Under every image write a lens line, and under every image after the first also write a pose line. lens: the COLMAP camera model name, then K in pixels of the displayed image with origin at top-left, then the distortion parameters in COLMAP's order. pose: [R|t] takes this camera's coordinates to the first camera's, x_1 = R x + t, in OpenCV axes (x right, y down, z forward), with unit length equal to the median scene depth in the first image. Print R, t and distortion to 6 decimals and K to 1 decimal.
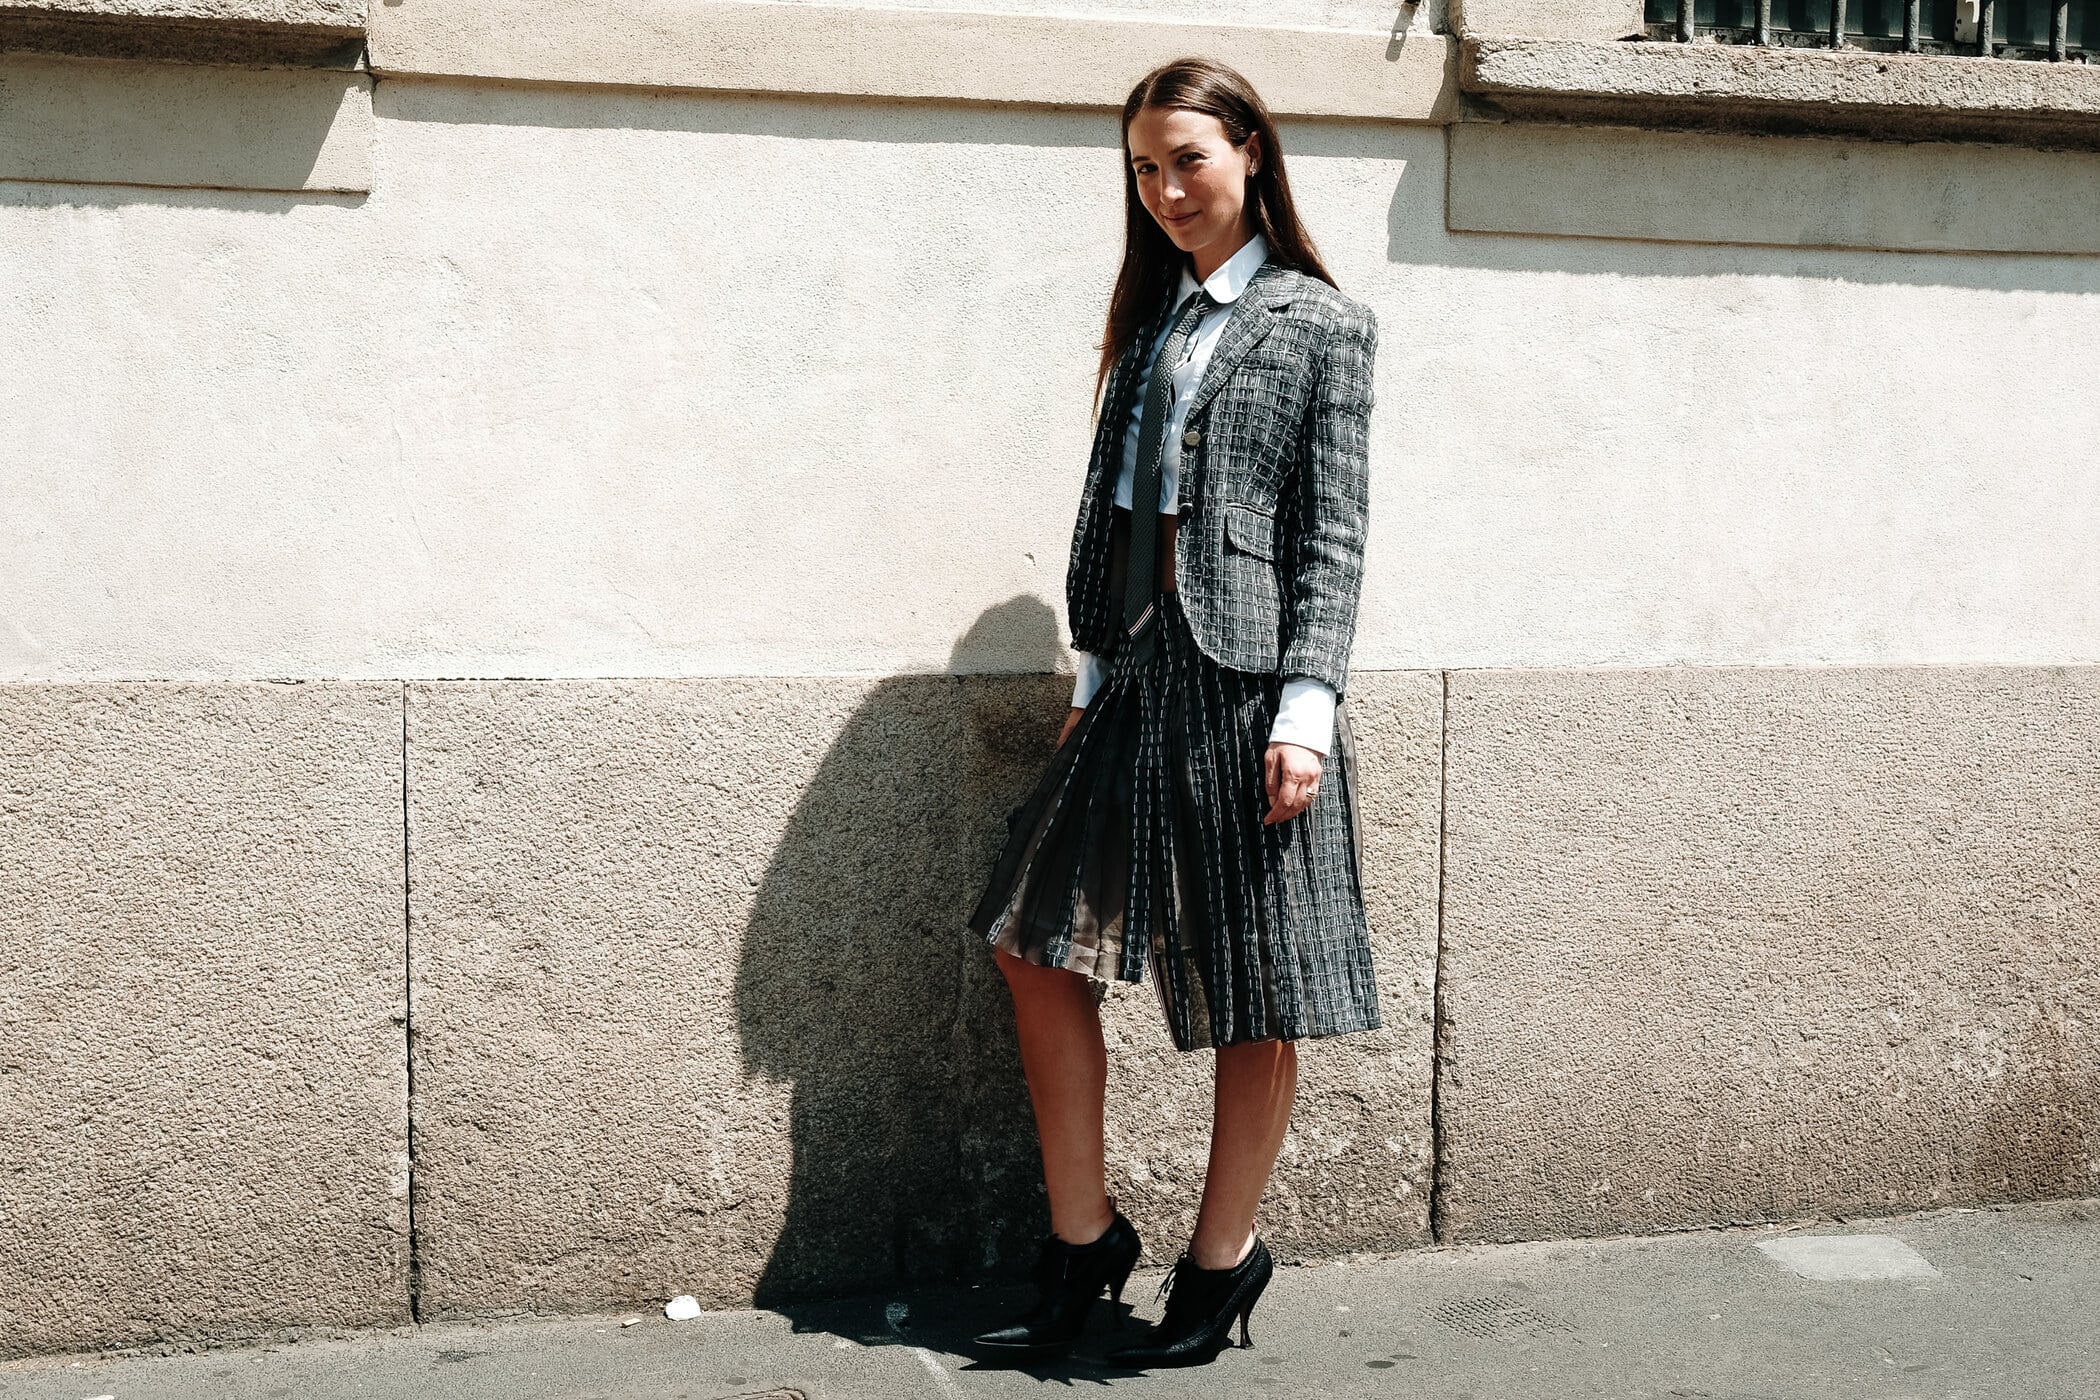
lens RADIAL K [[2585.1, 0, 1050.0], [0, 2585.1, 700.0], [0, 0, 1]] dist [-0.020149, 0.041484]
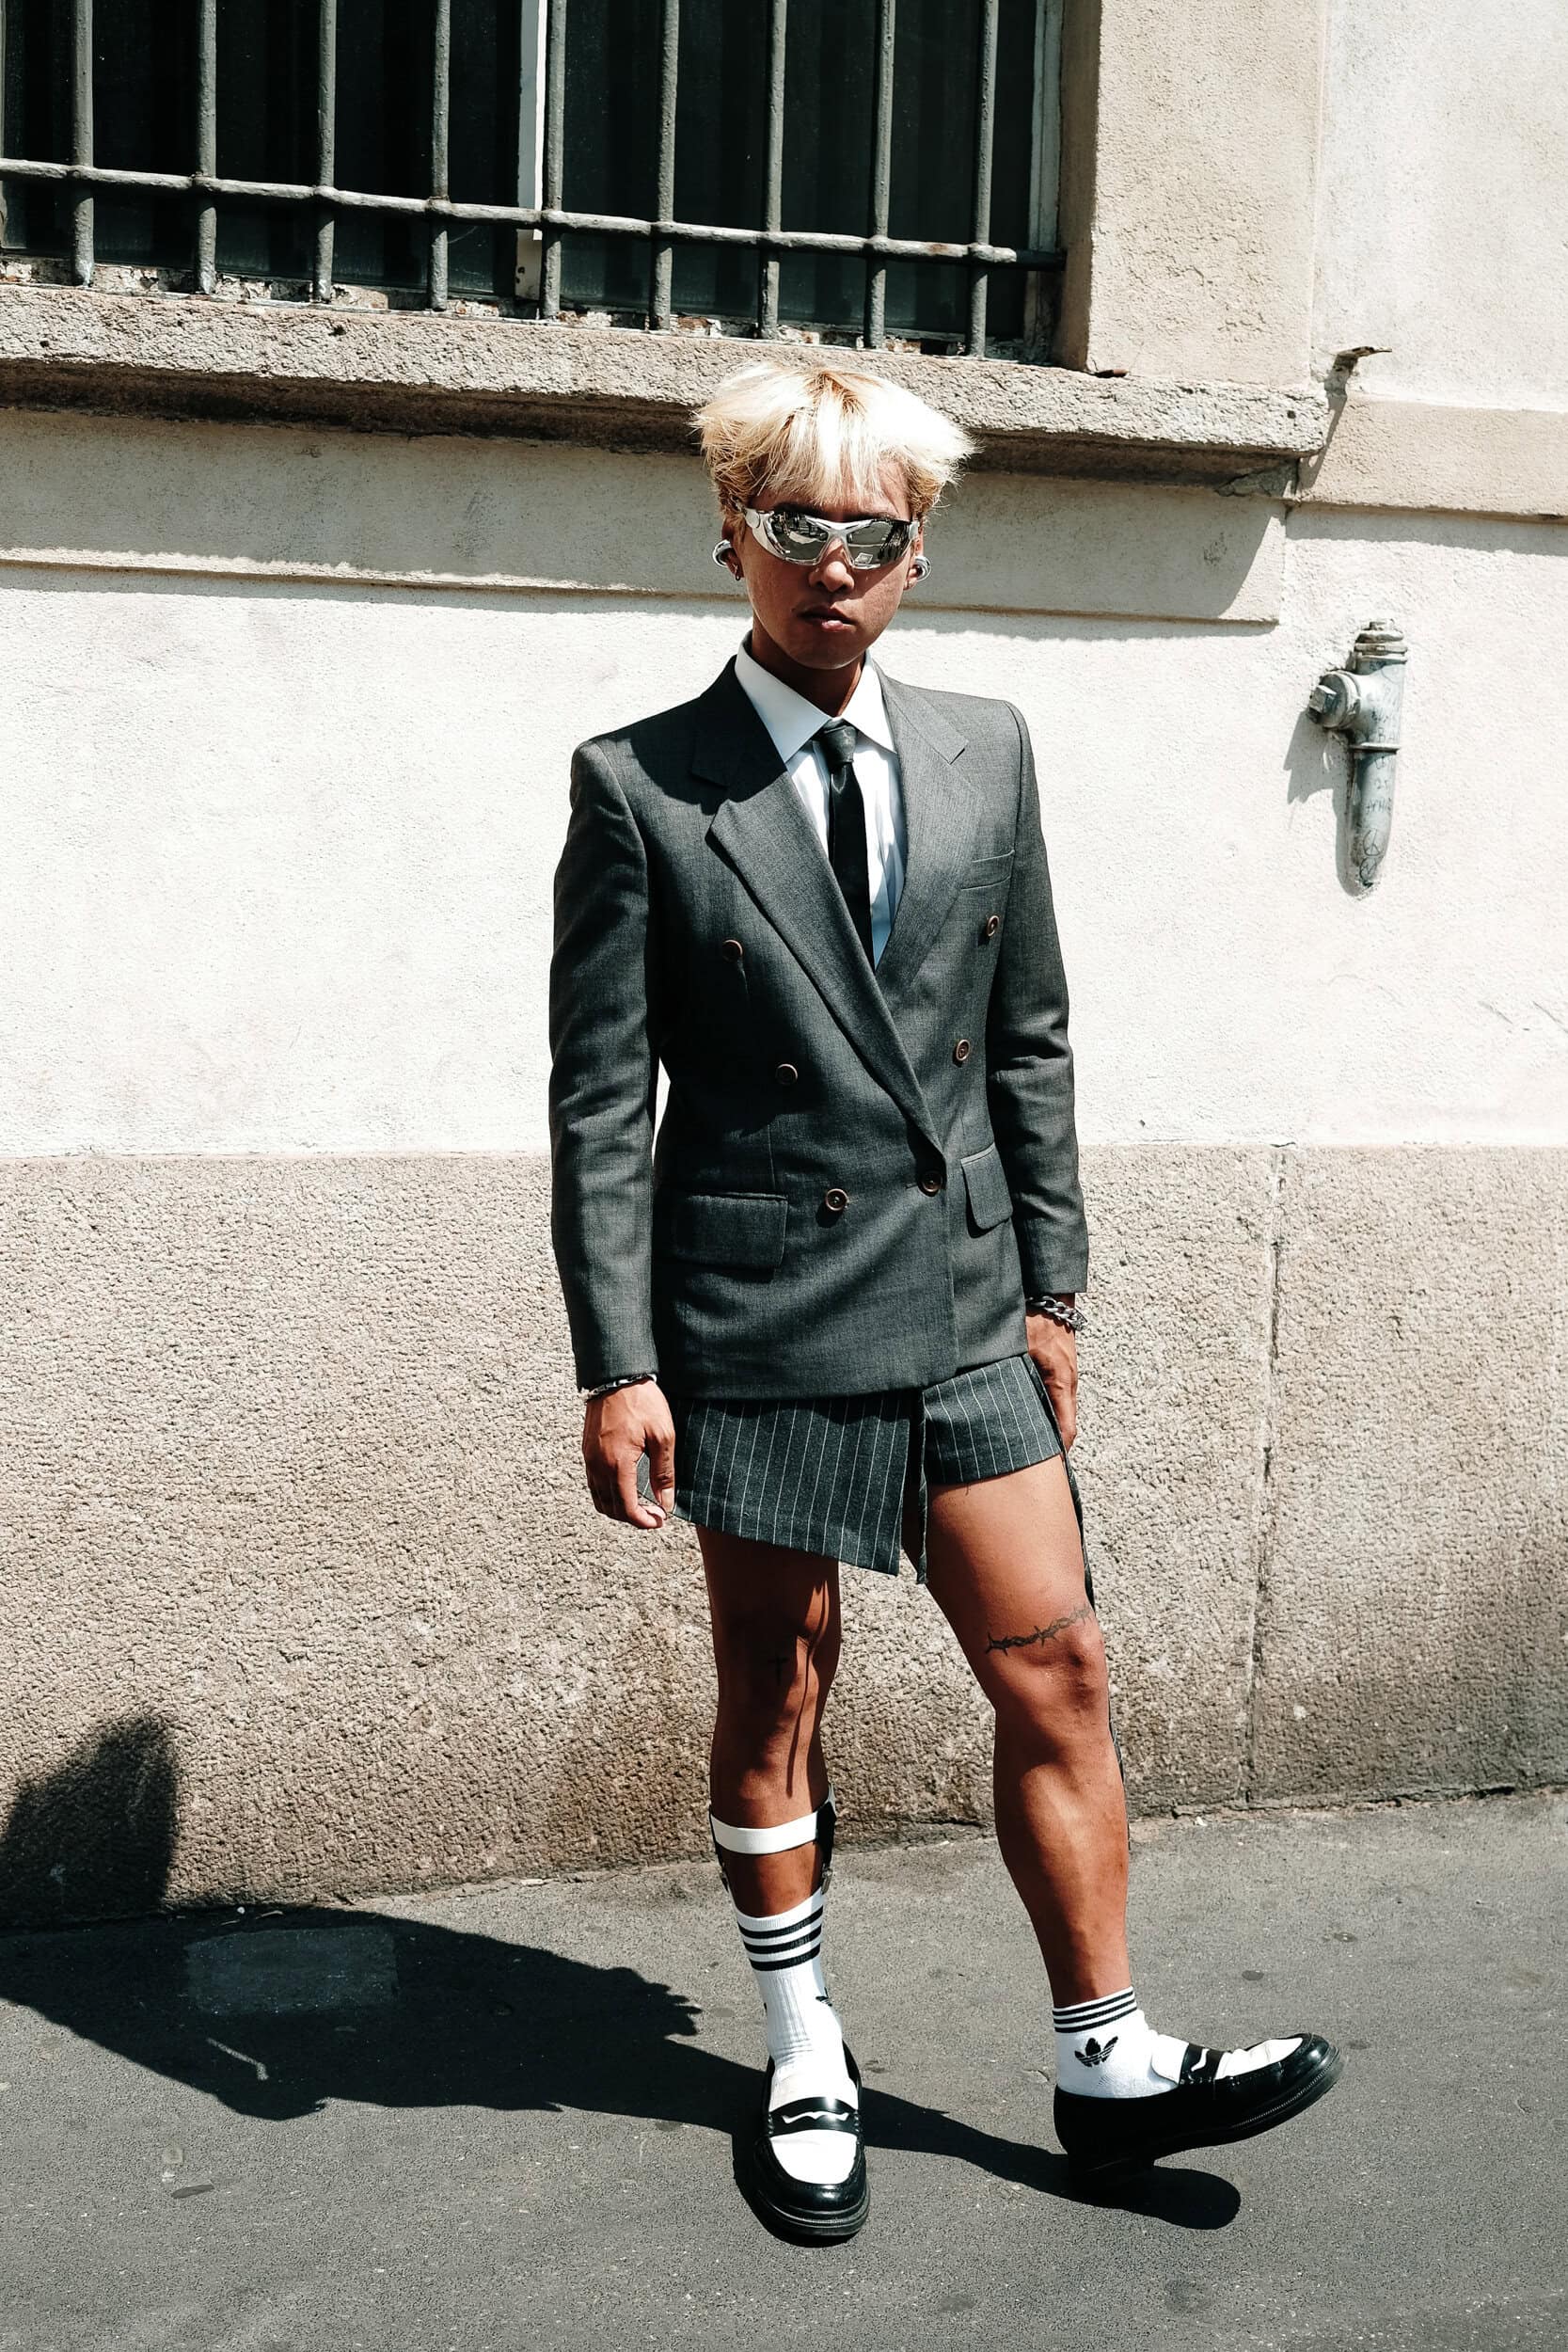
lens RADIAL K [[2895.1, 0, 778.7], [0, 2895.1, 1162.2], [0, 0, 1]] dist [-0.020149, 0.041484]
pose [[0.997099, 0.009835, 0.075472, 0.375083], [-0.012671, 0.999227, 0.037202, -0.043662], [-0.075047, -0.038051, 0.996454, 0.175595]]
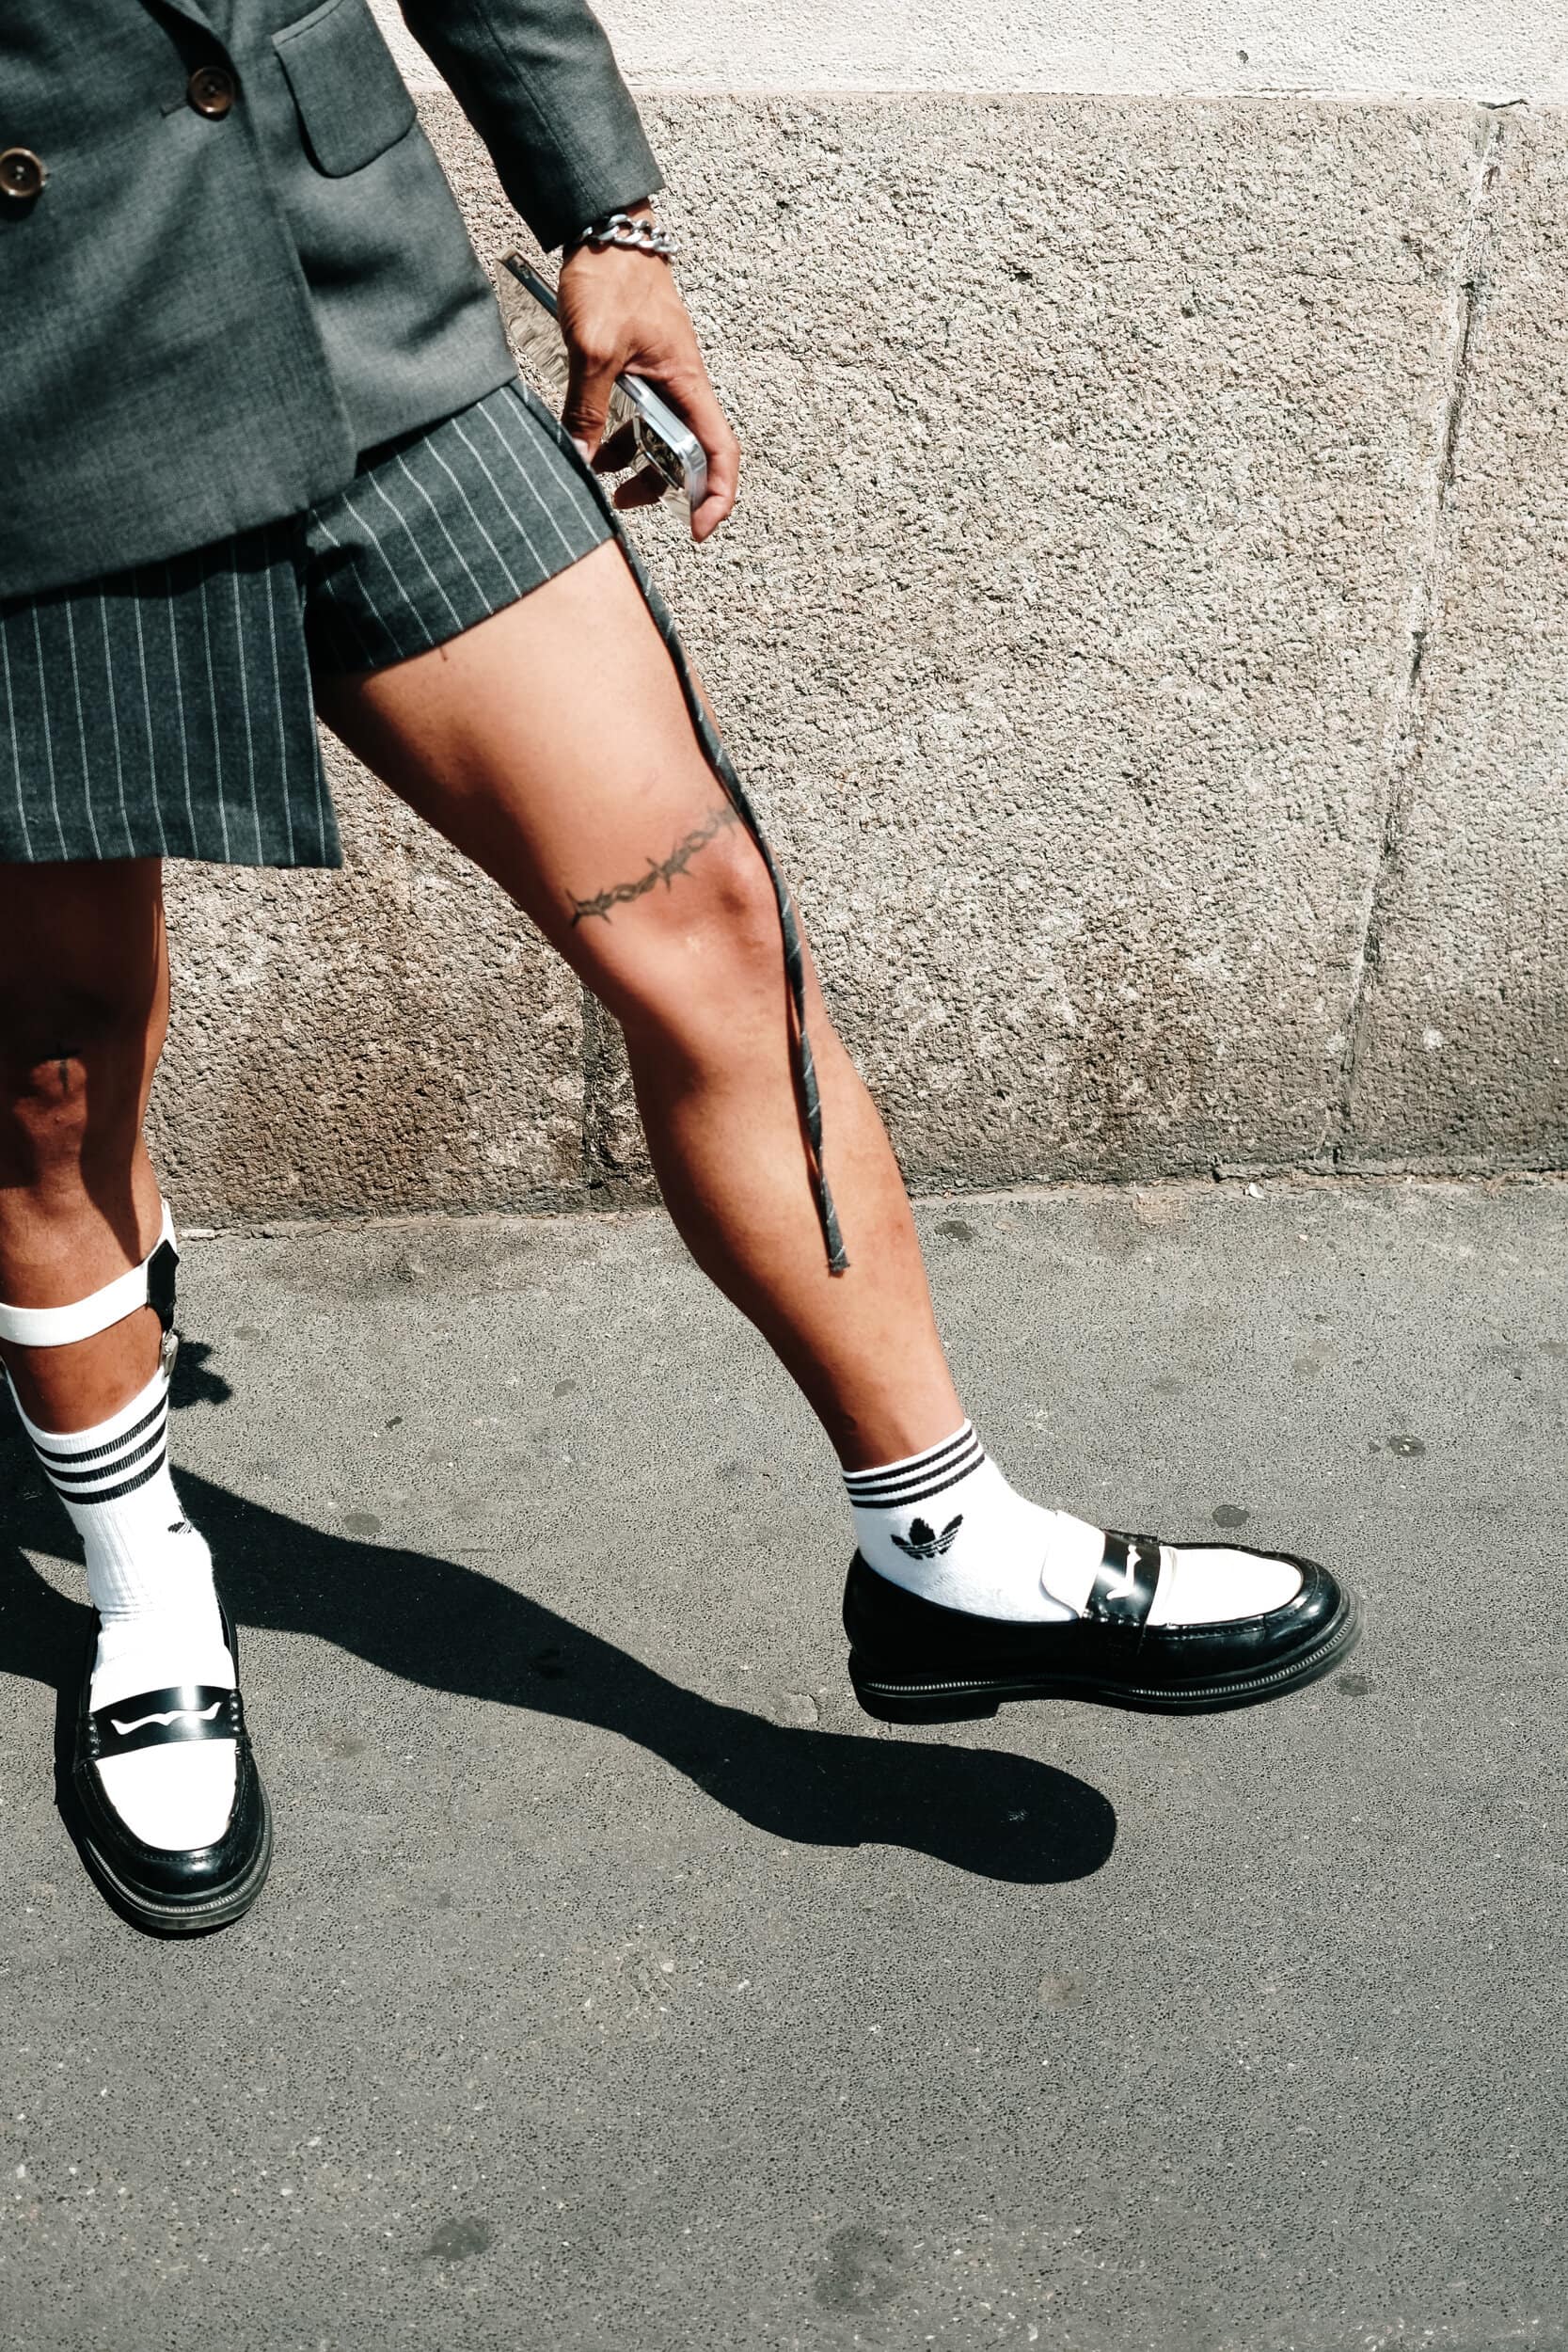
lens RADIAL K [[2895.1, 0, 778.7], [0, 2895.1, 1162.2], [0, 0, 1]] dist [-0.020149, 0.041484]
pose [[0.995542, 0.069661, -0.063587, 0.521967], [-0.037835, 0.912507, 0.407308, -0.050092], [0.086397, -0.403086, 0.911075, 0.522015]]
